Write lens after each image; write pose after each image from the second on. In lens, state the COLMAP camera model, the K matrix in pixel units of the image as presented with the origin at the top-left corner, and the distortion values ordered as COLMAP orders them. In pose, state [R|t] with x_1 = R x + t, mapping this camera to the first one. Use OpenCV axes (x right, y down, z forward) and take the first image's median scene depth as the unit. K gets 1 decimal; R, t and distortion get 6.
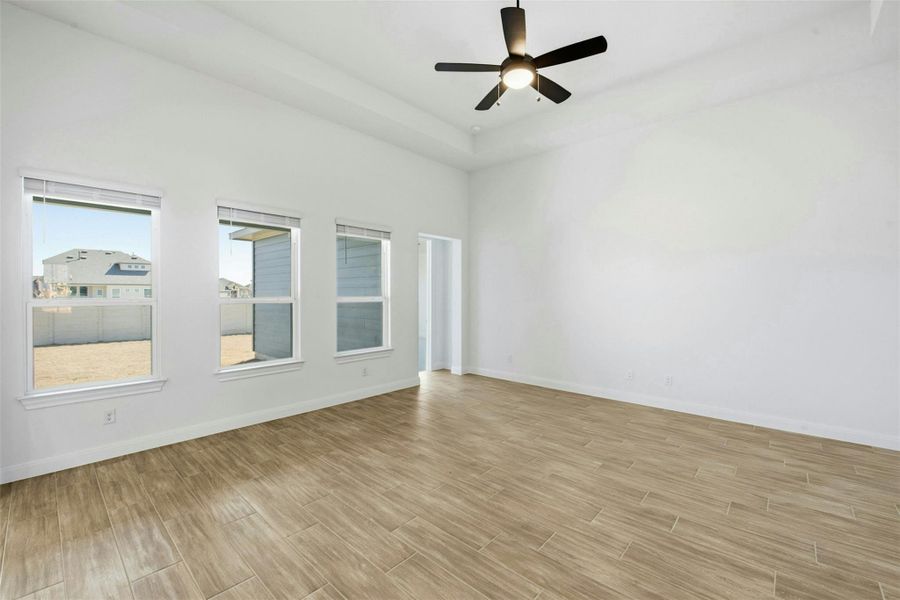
lens RADIAL K [[379.2, 0, 453.8], [0, 379.2, 294.6], [0, 0, 1]] dist [-0.016096, -0.002144]
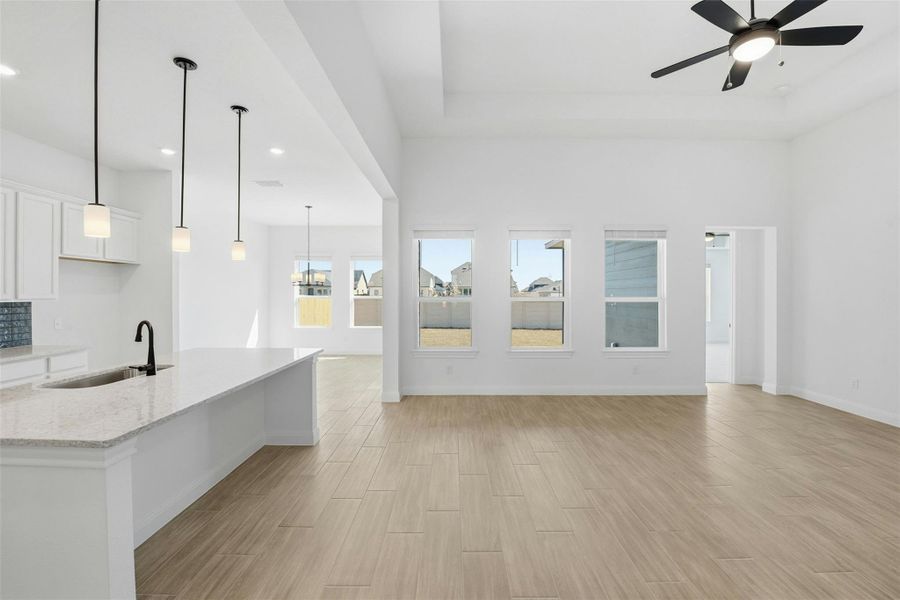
lens RADIAL K [[379.2, 0, 449.0], [0, 379.2, 295.9], [0, 0, 1]] dist [-0.016096, -0.002144]
pose [[0.660363, 0.004553, -0.750933, 0.276514], [-0.002314, 0.999989, 0.004029, 0.000132], [0.750943, -0.000922, 0.660366, -0.081916]]
